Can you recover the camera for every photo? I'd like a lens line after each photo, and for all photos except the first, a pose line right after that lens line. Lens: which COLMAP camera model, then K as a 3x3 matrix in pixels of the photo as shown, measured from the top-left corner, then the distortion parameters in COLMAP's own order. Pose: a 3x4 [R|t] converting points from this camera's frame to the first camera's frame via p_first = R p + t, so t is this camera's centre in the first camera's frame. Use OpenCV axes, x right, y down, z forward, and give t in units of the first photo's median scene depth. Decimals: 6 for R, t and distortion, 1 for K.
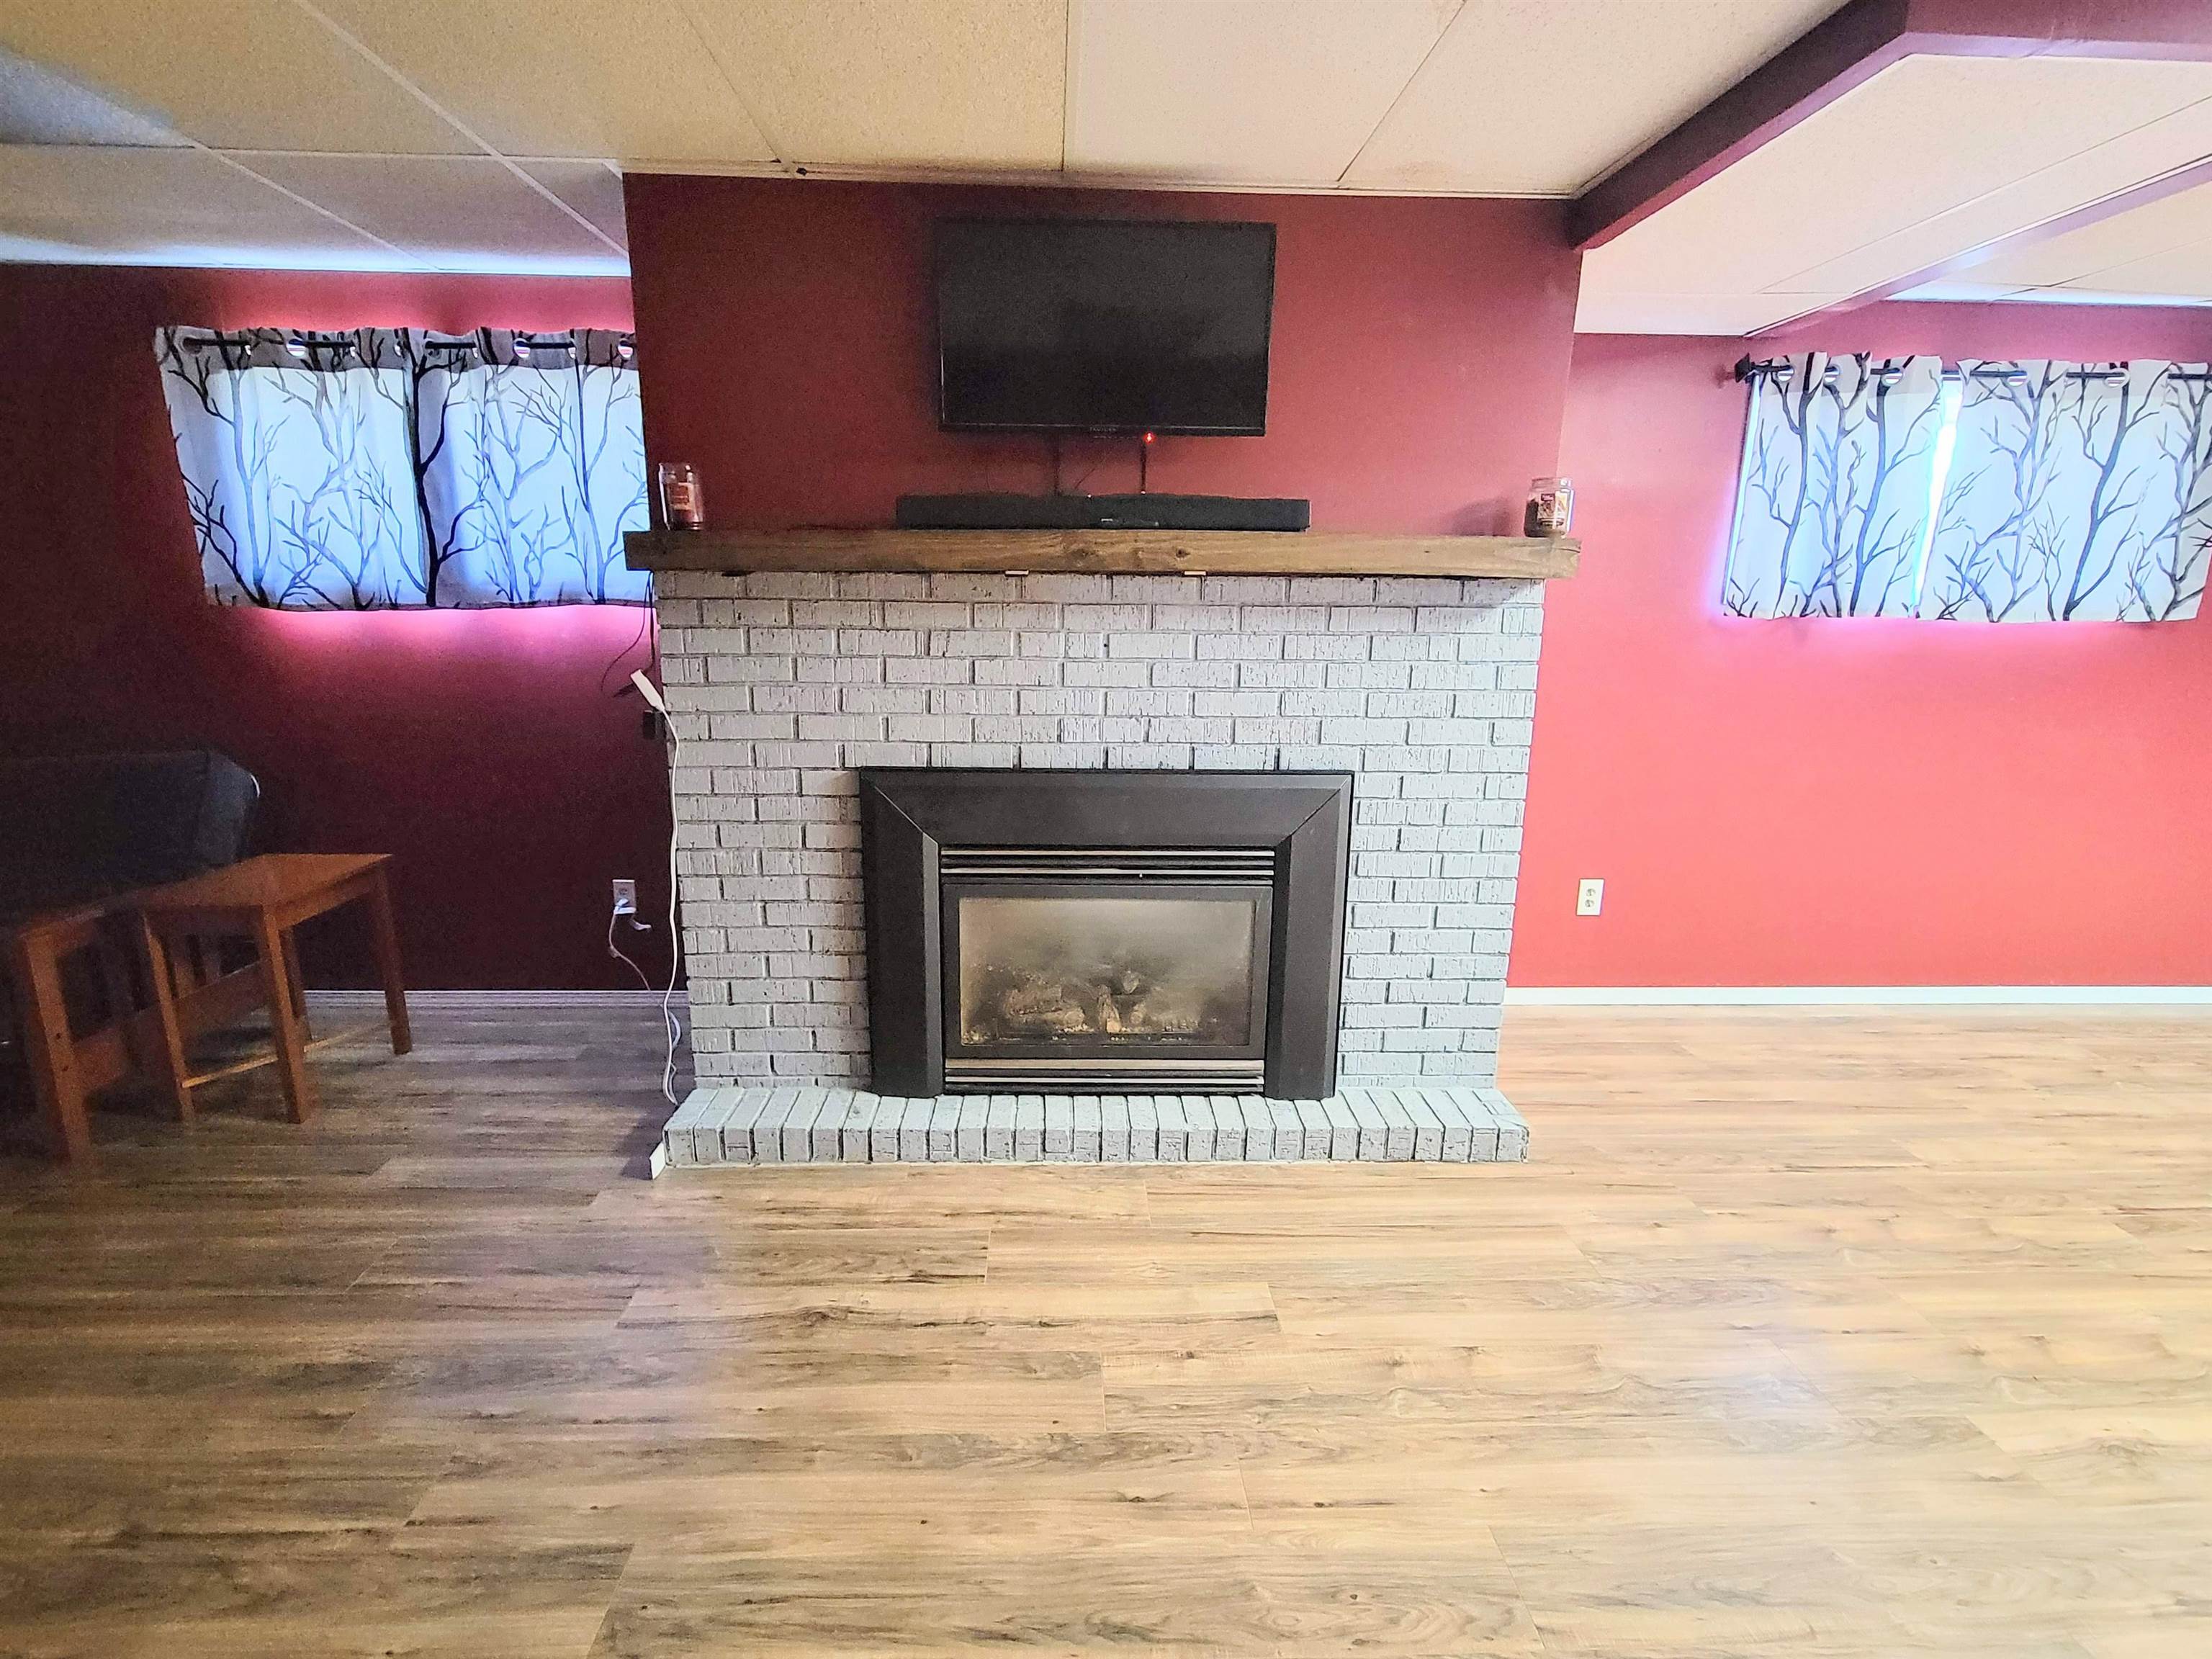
lens RADIAL K [[1037.0, 0, 1087.2], [0, 1037.0, 822.7], [0, 0, 1]] dist [-0.001585, -0.000259]
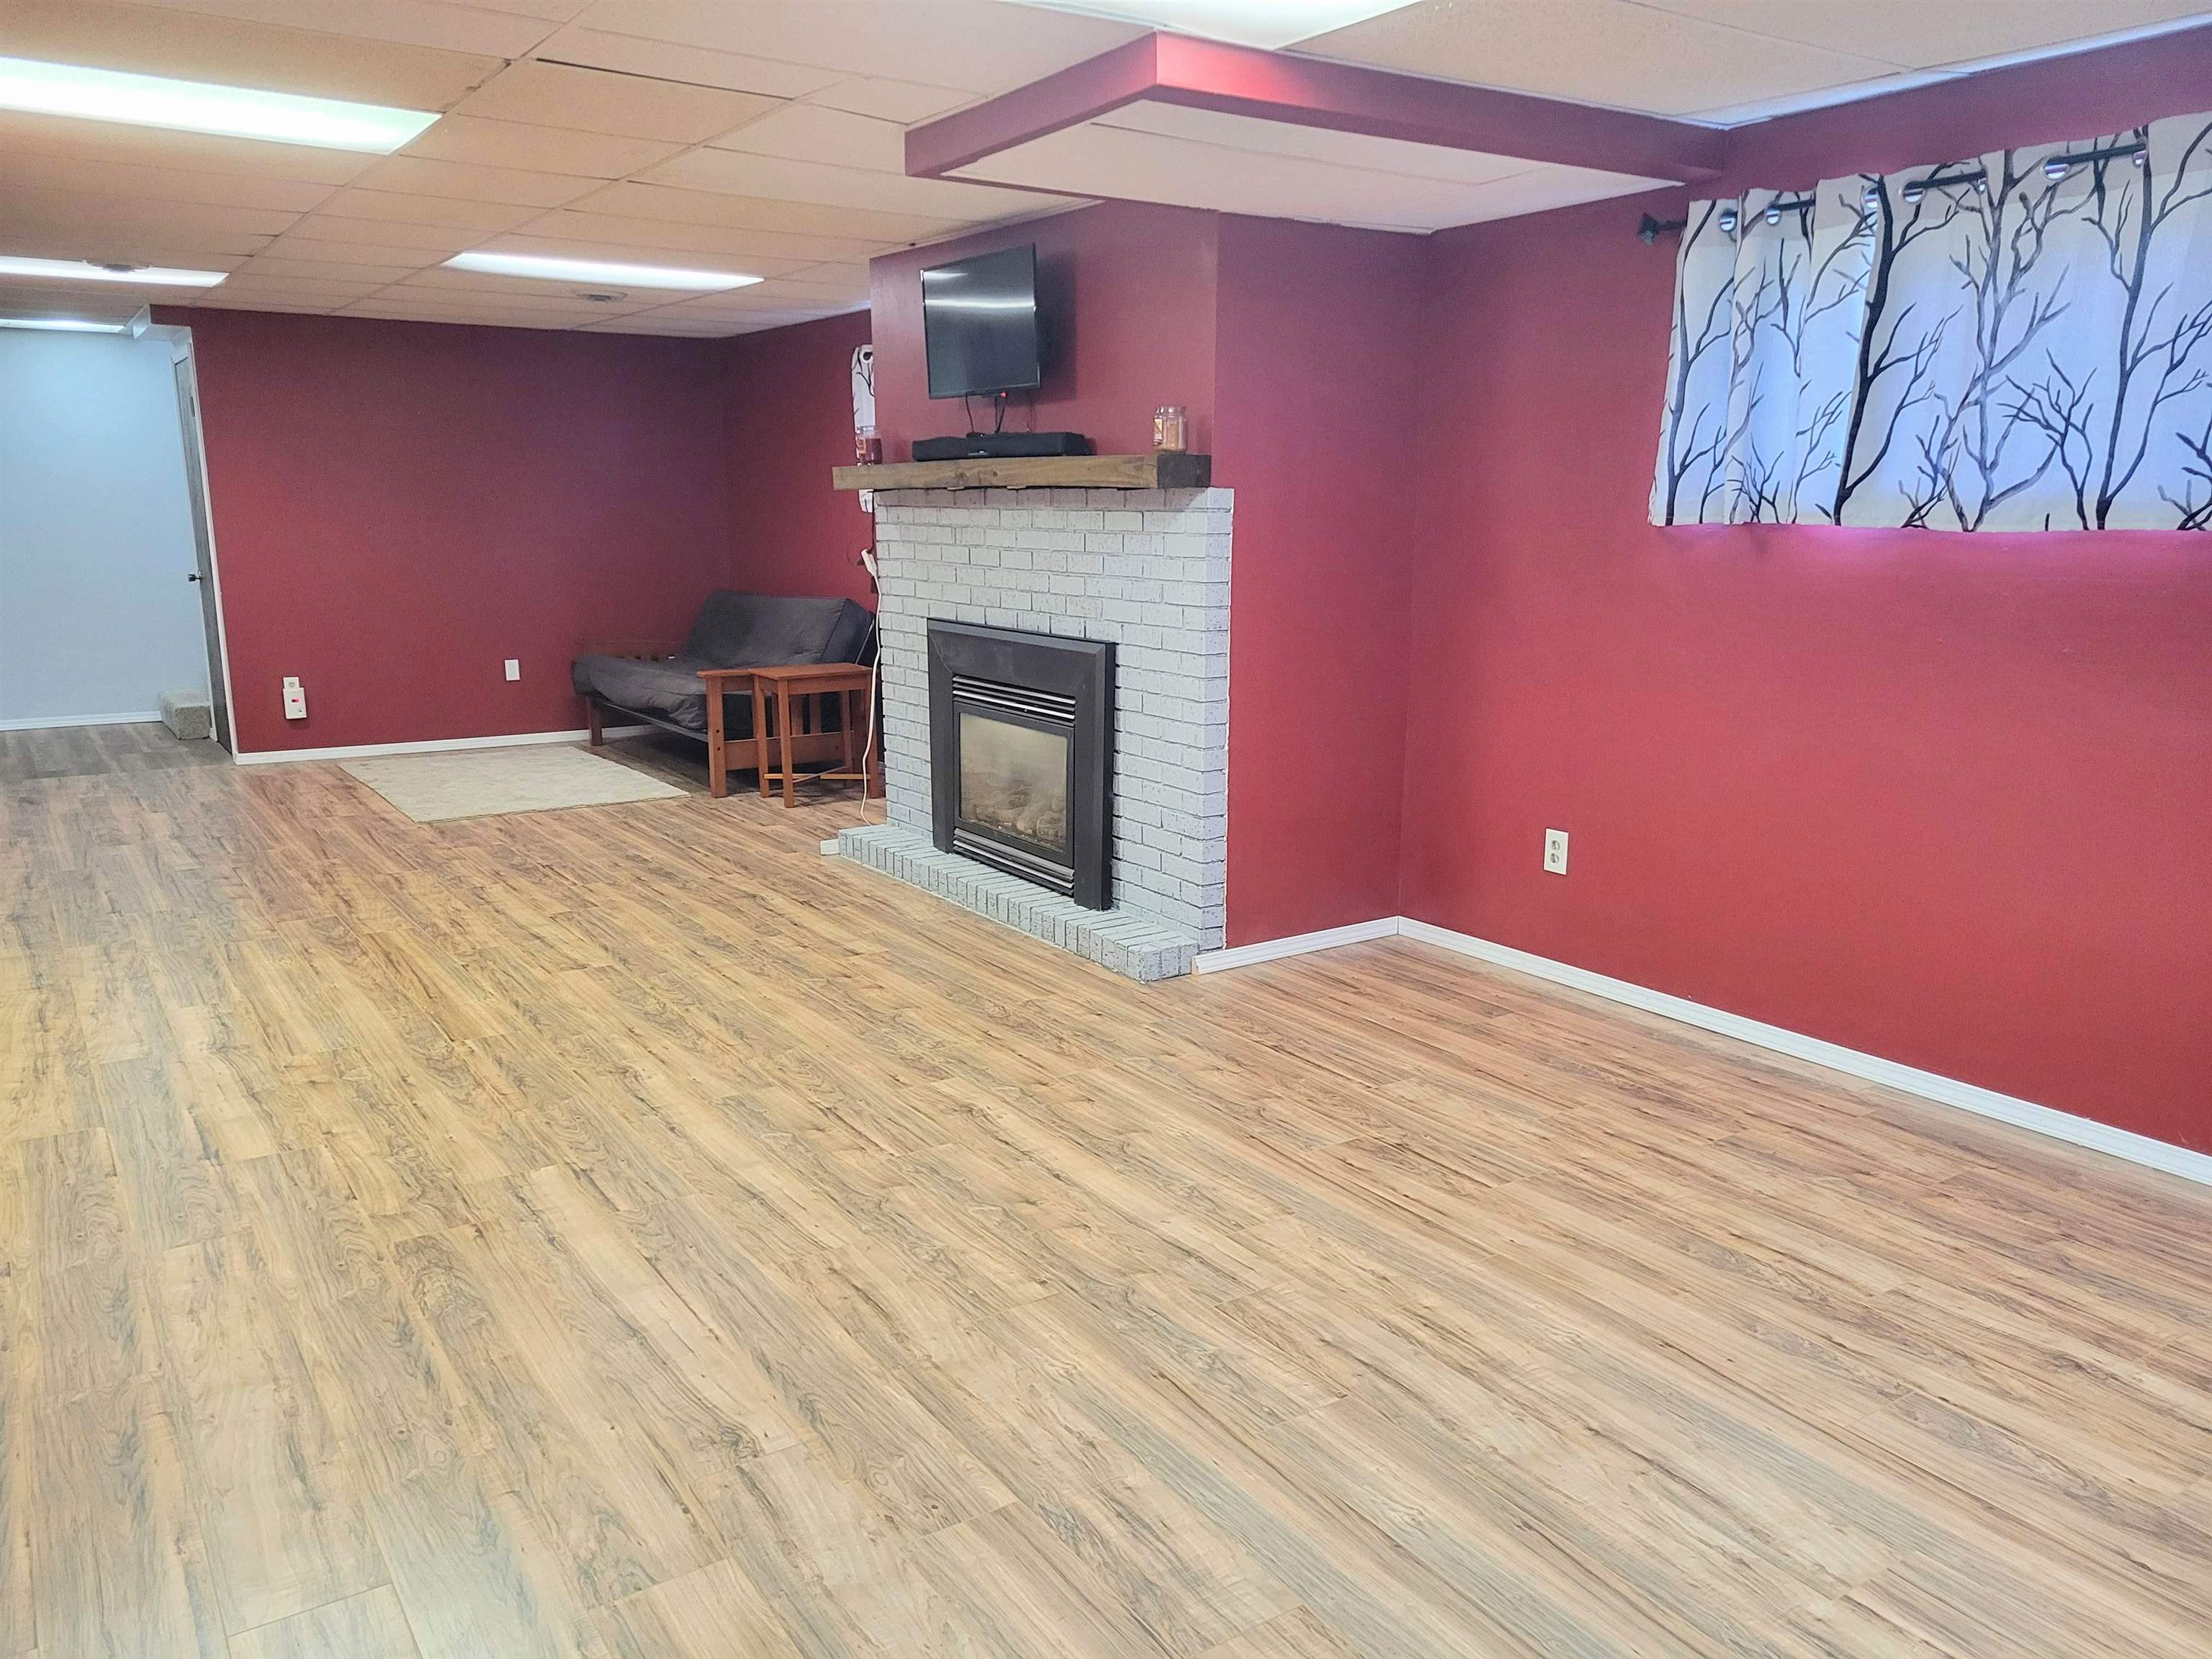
lens RADIAL K [[1653.8, 0, 1117.7], [0, 1653.8, 830.7], [0, 0, 1]] dist [0.056960, -0.039647]
pose [[0.532576, 0.158938, -0.831325, 1.773602], [-0.177016, 0.981405, 0.074228, 0.021905], [0.827664, 0.107626, 0.550807, -0.066393]]
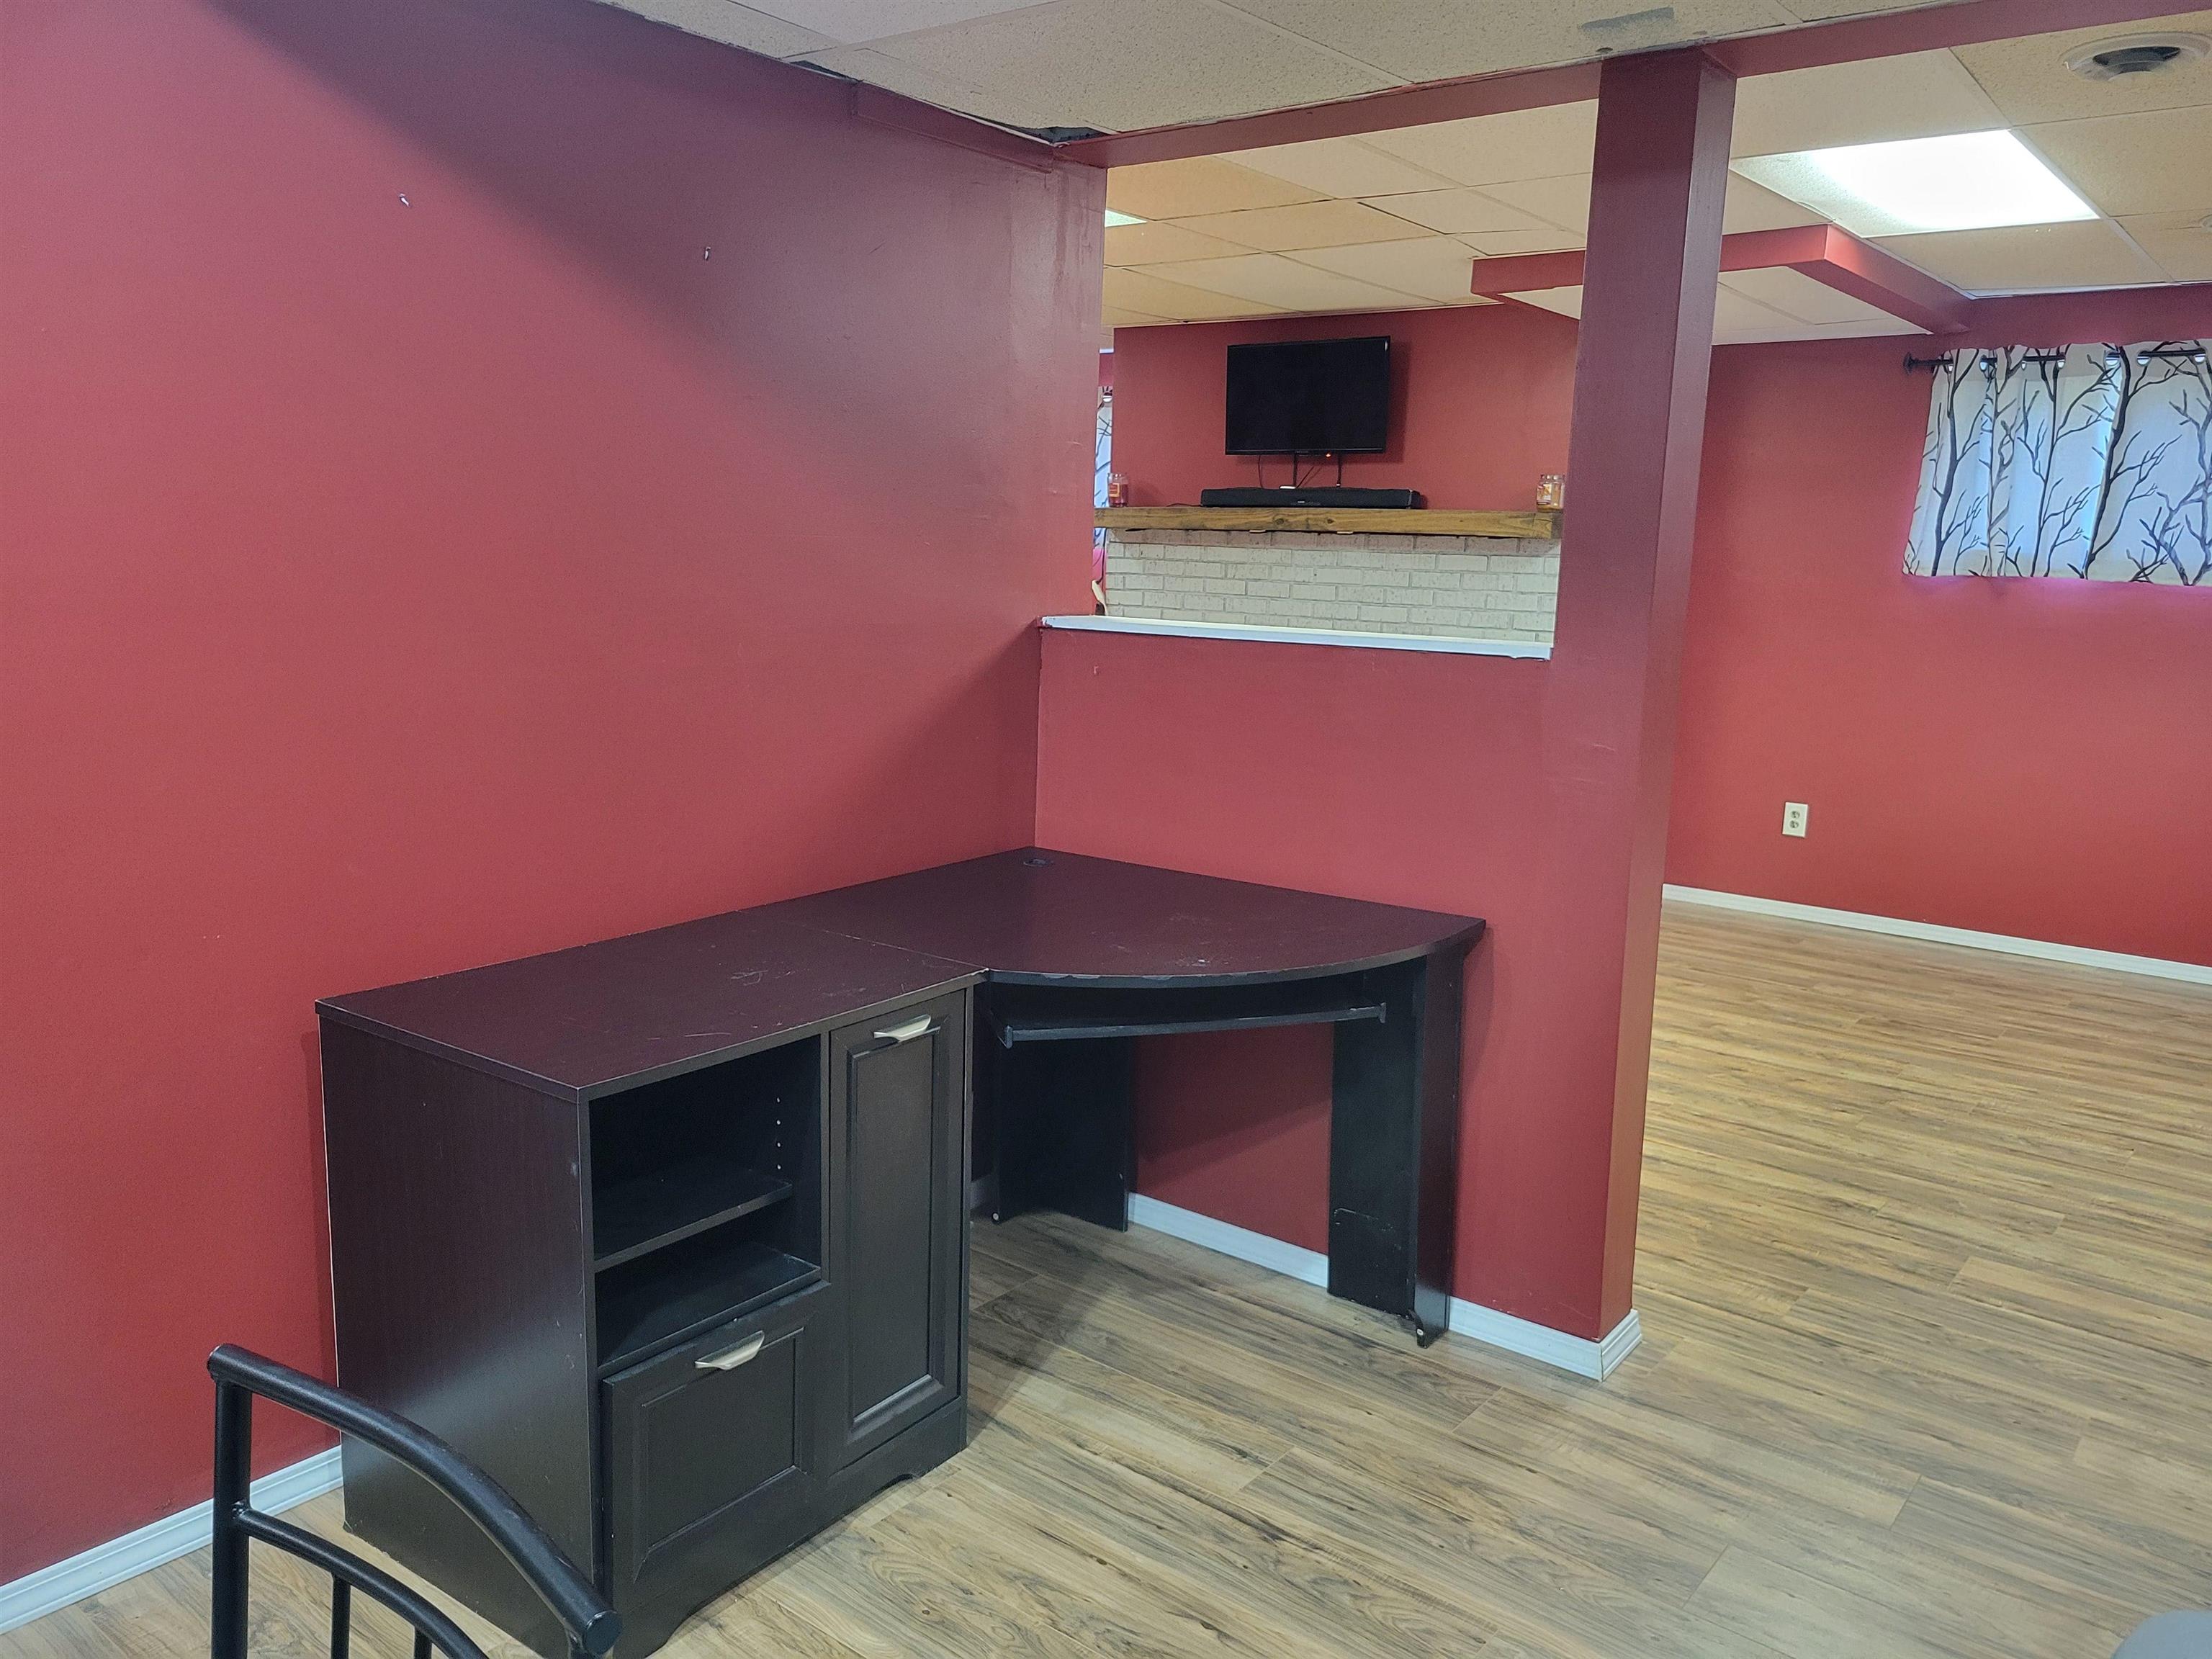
lens RADIAL K [[1653.8, 0, 1114.7], [0, 1653.8, 818.6], [0, 0, 1]] dist [0.056960, -0.039647]
pose [[0.767156, 0.120258, -0.630087, 1.317859], [-0.159663, 0.987153, -0.005988, 0.248942], [0.621273, 0.105195, 0.776501, -1.079301]]
